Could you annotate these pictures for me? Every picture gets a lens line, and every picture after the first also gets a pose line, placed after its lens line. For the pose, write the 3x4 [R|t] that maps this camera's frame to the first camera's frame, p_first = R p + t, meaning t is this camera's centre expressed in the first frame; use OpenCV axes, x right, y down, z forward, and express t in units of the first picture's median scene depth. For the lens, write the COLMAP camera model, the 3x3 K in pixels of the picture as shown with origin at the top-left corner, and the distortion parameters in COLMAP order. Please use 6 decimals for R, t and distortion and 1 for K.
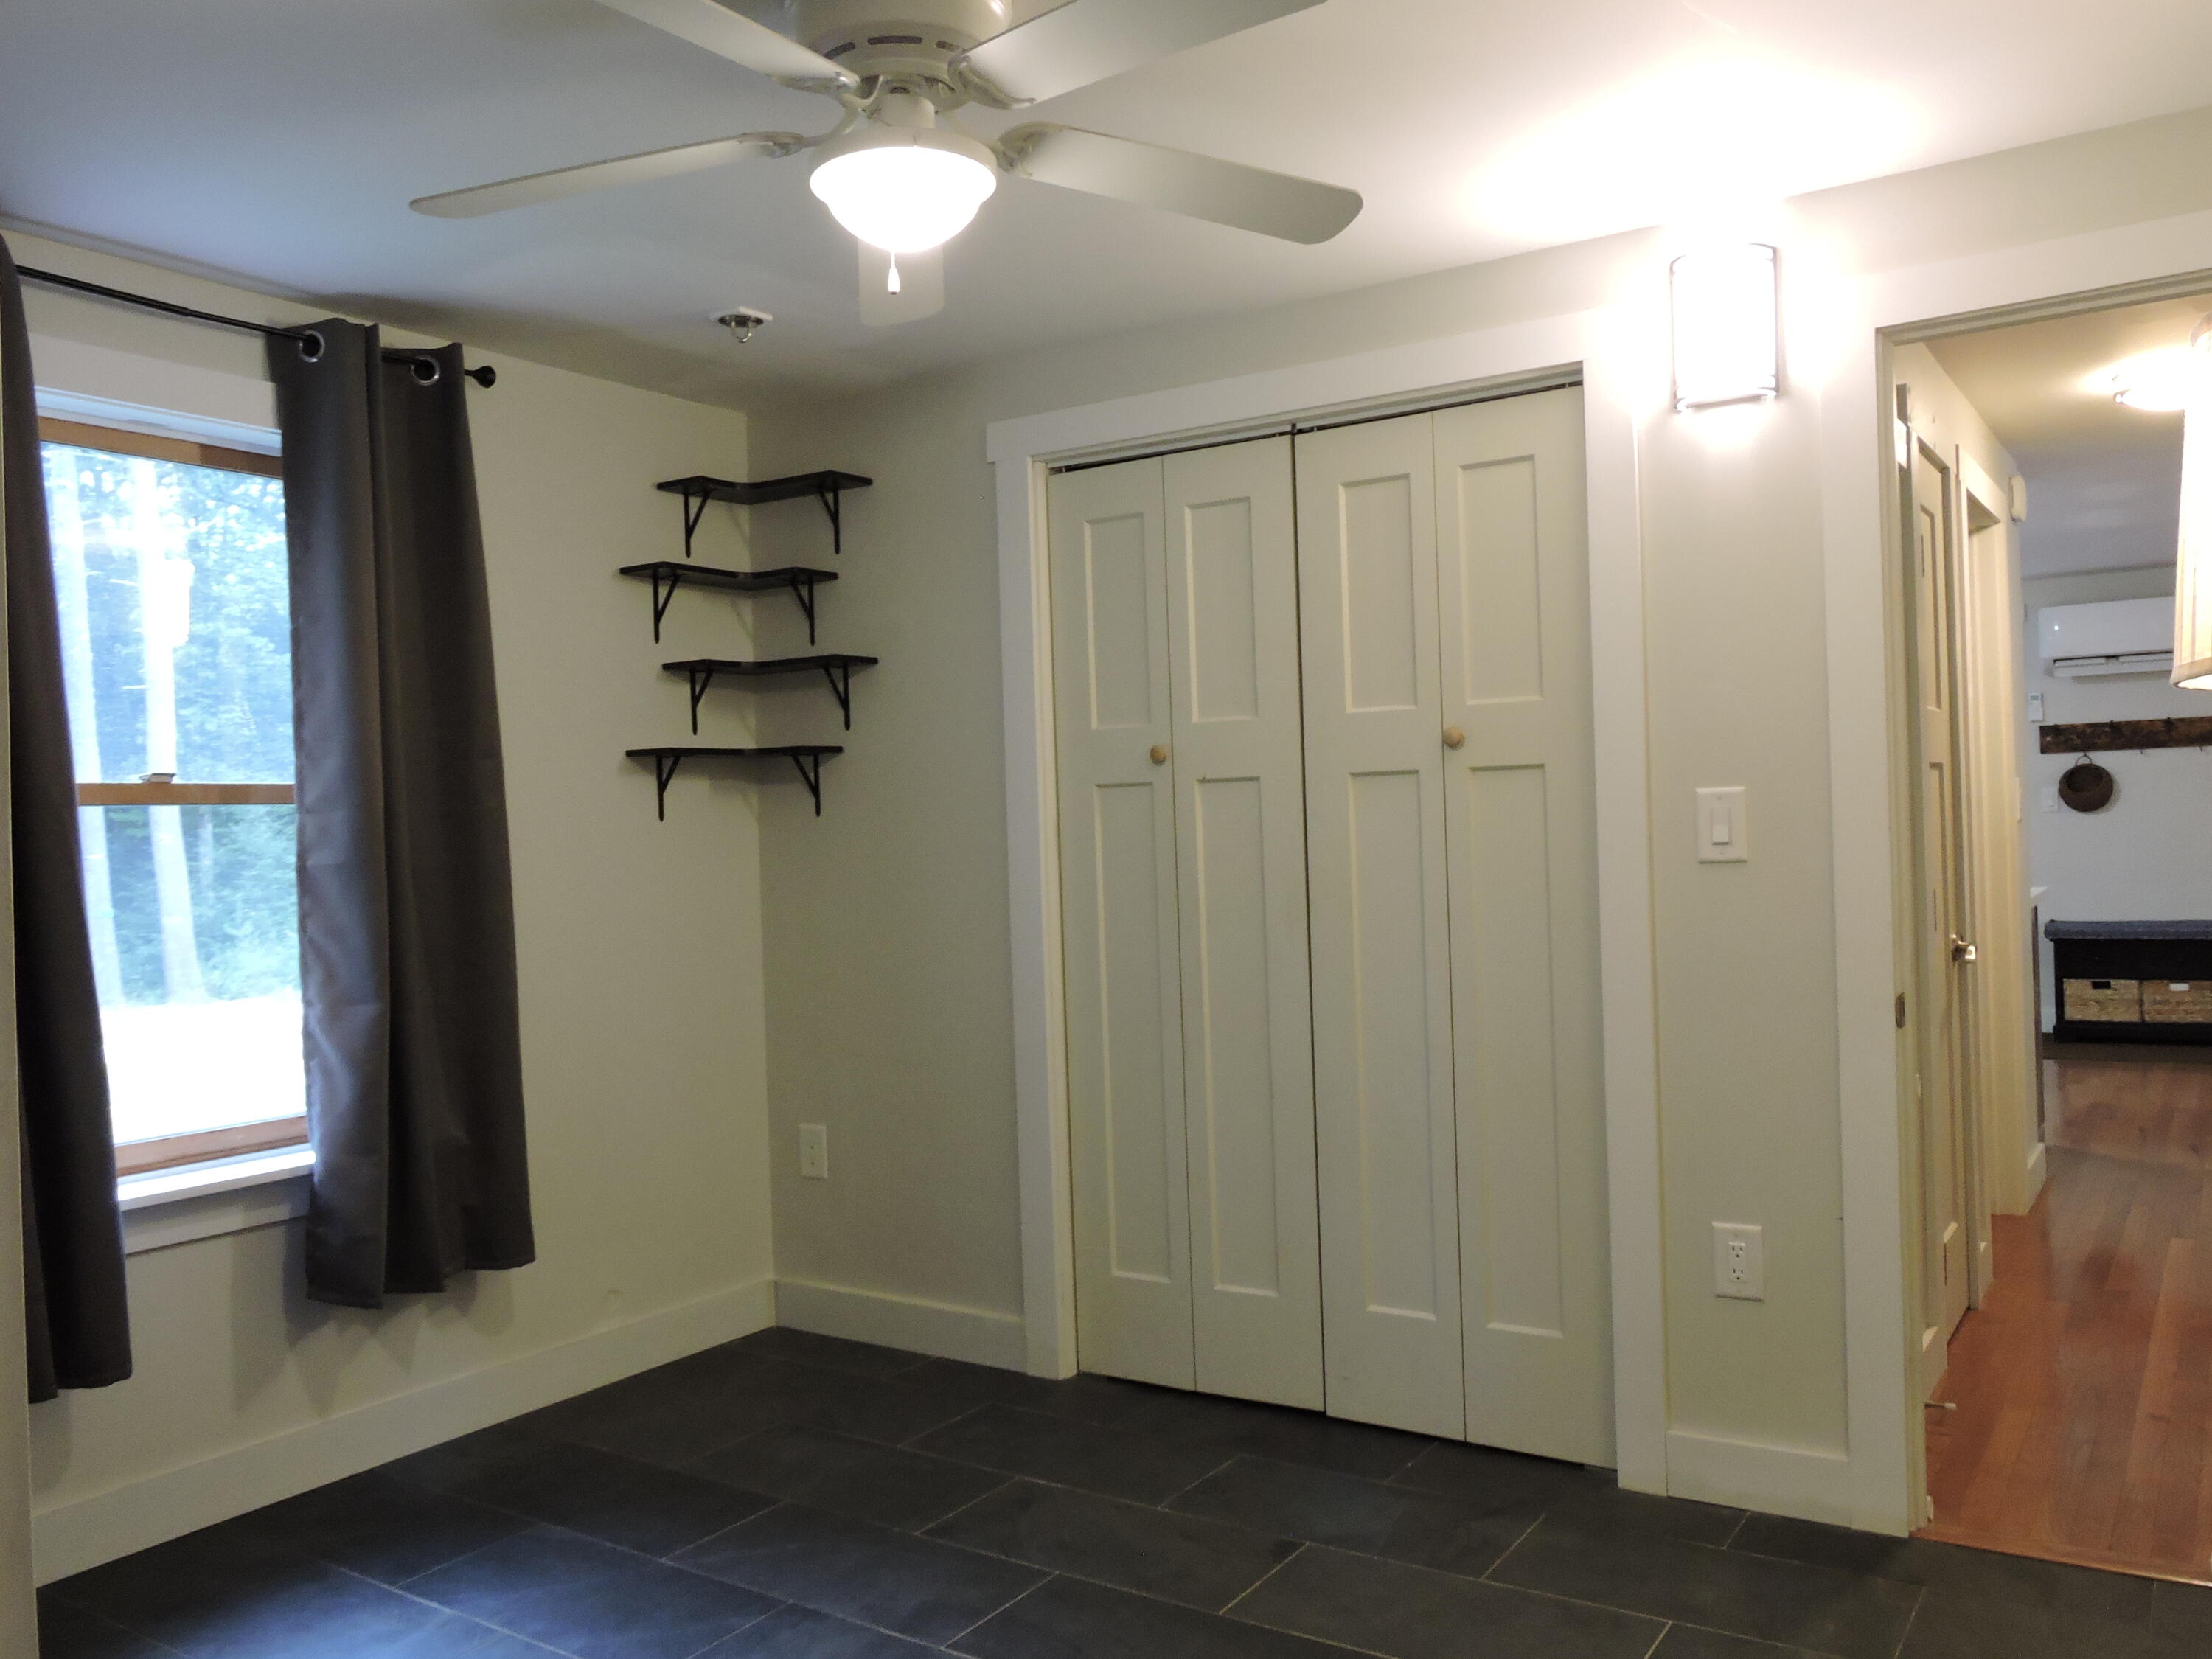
lens RADIAL K [[1730.7, 0, 1106.0], [0, 1730.7, 829.5], [0, 0, 1]] dist [-0.012087, 0.000419]
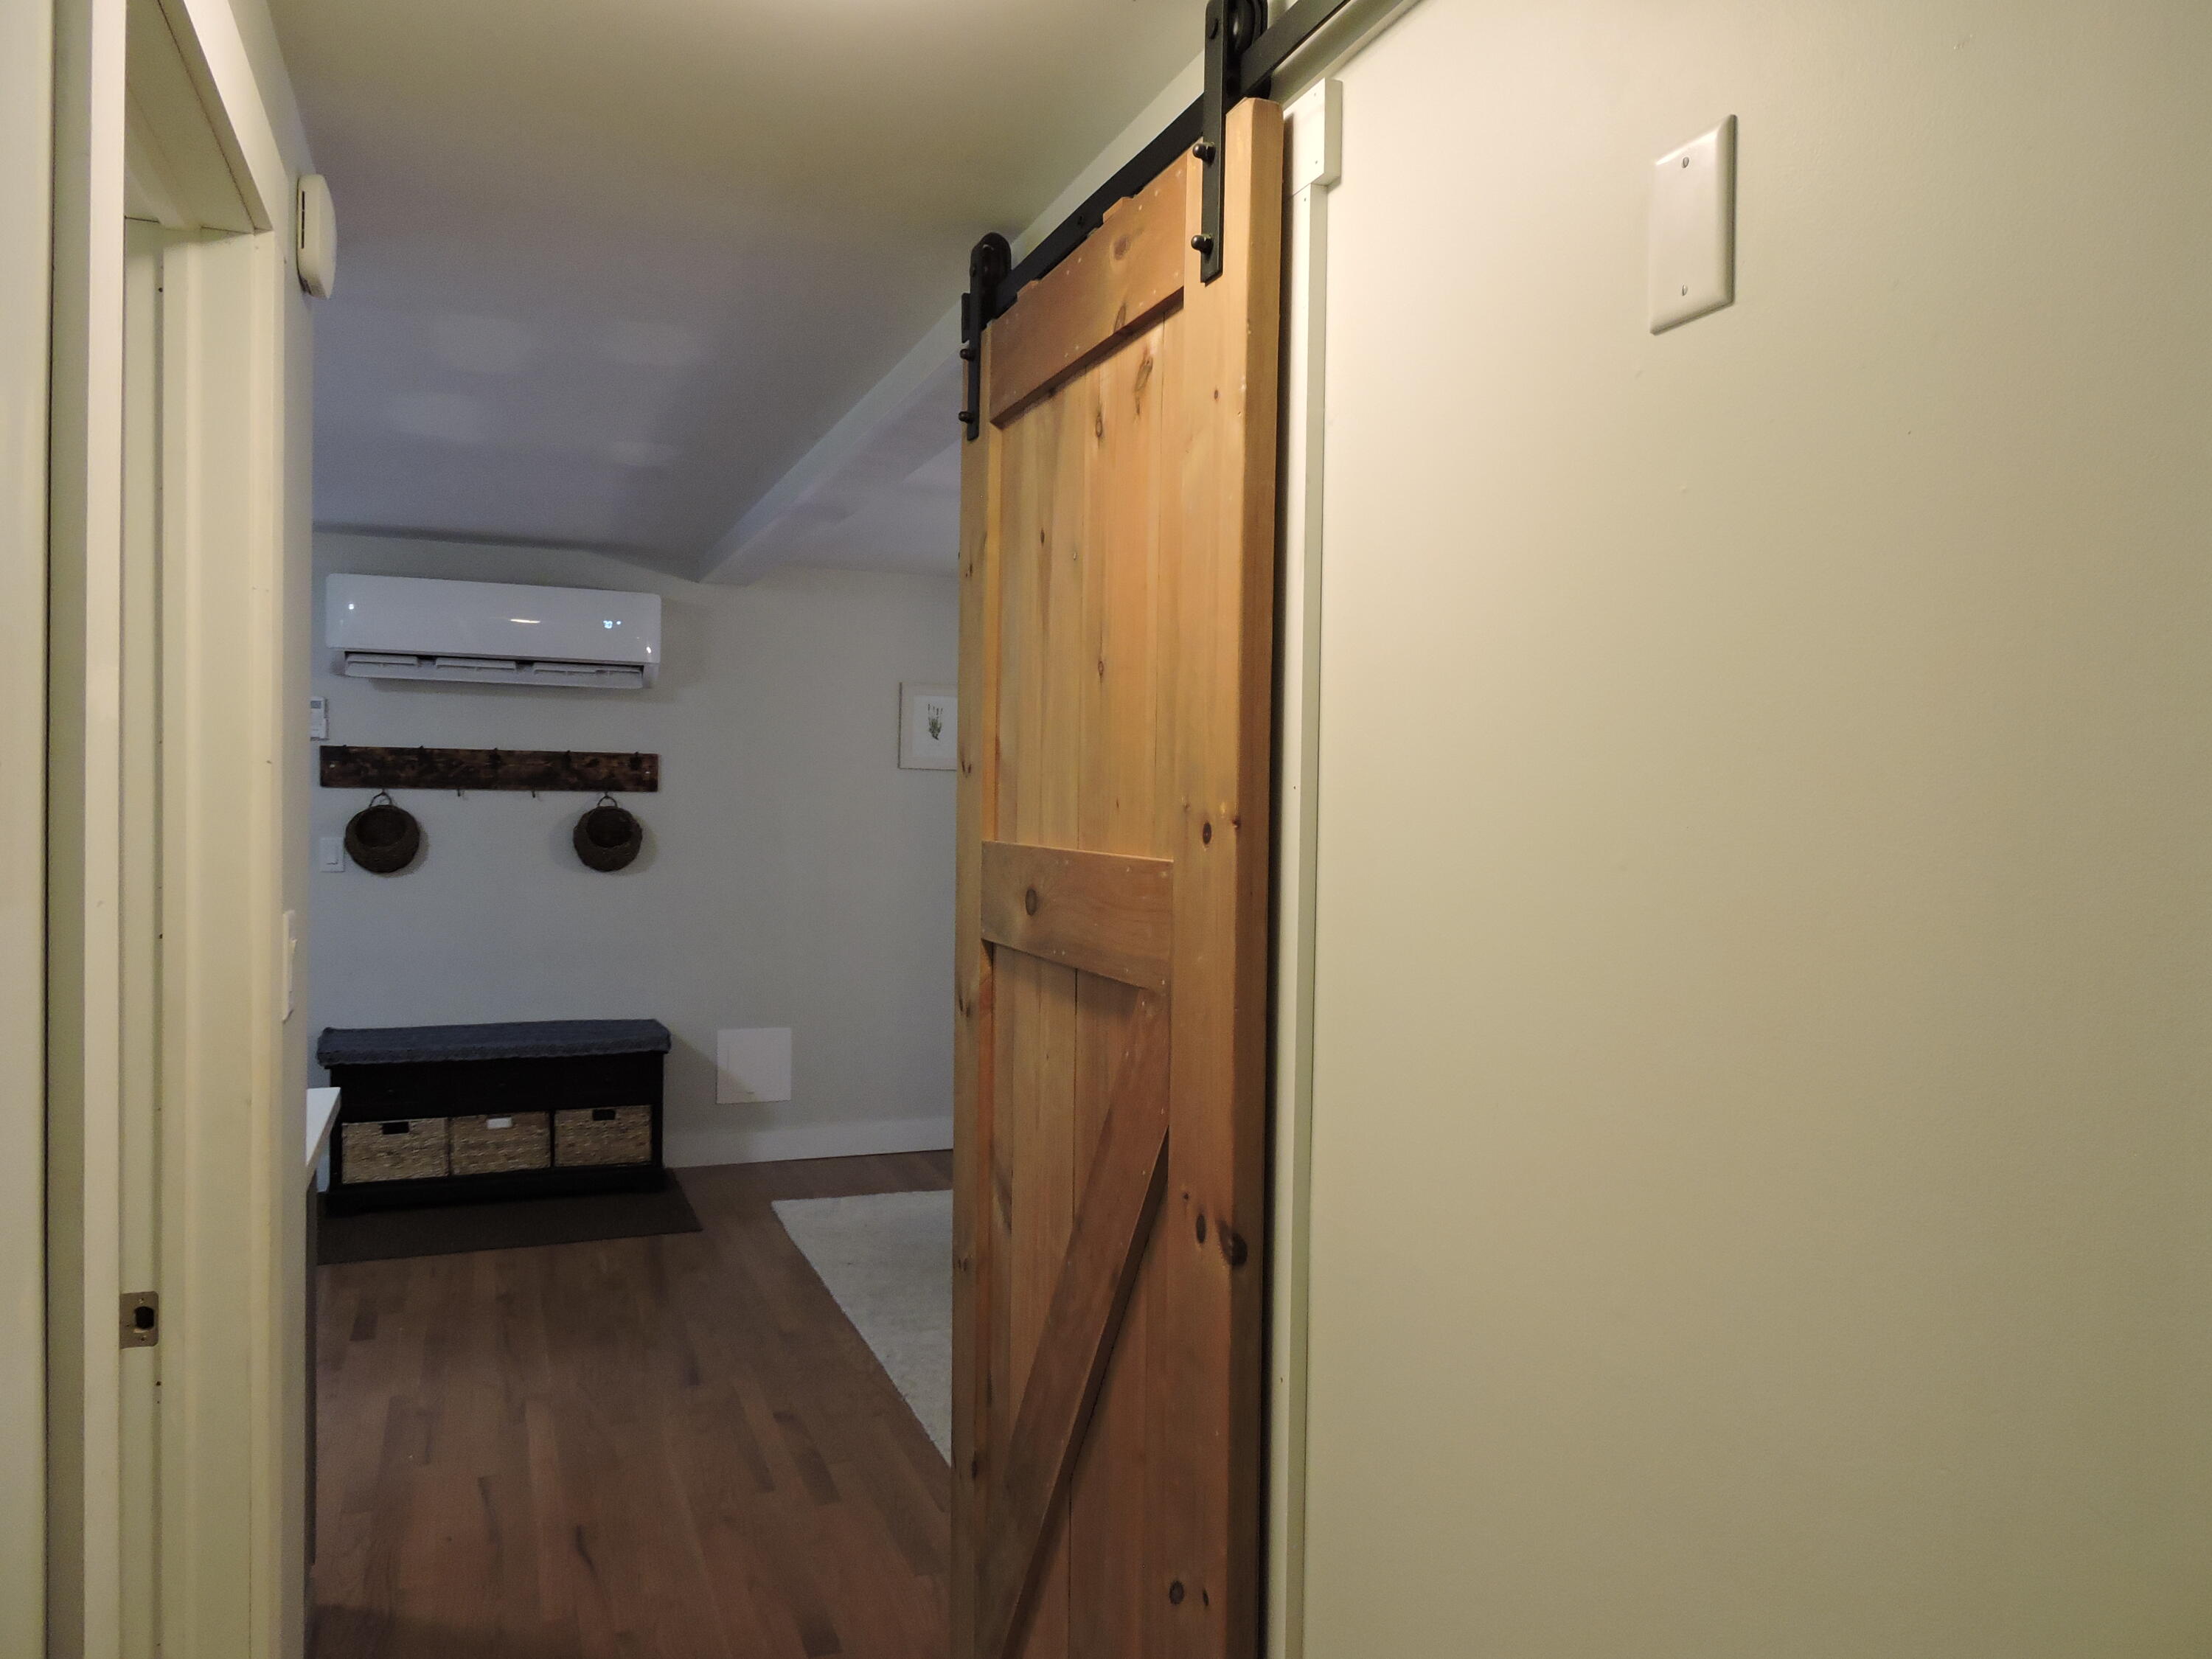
lens RADIAL K [[1575.3, 0, 1106.0], [0, 1575.3, 829.5], [0, 0, 1]] dist [0.002405, -0.001071]
pose [[0.566688, 0.024168, 0.823578, 0.212447], [-0.033677, 0.999414, -0.006156, -0.035322], [-0.823244, -0.024247, 0.567170, 0.404956]]
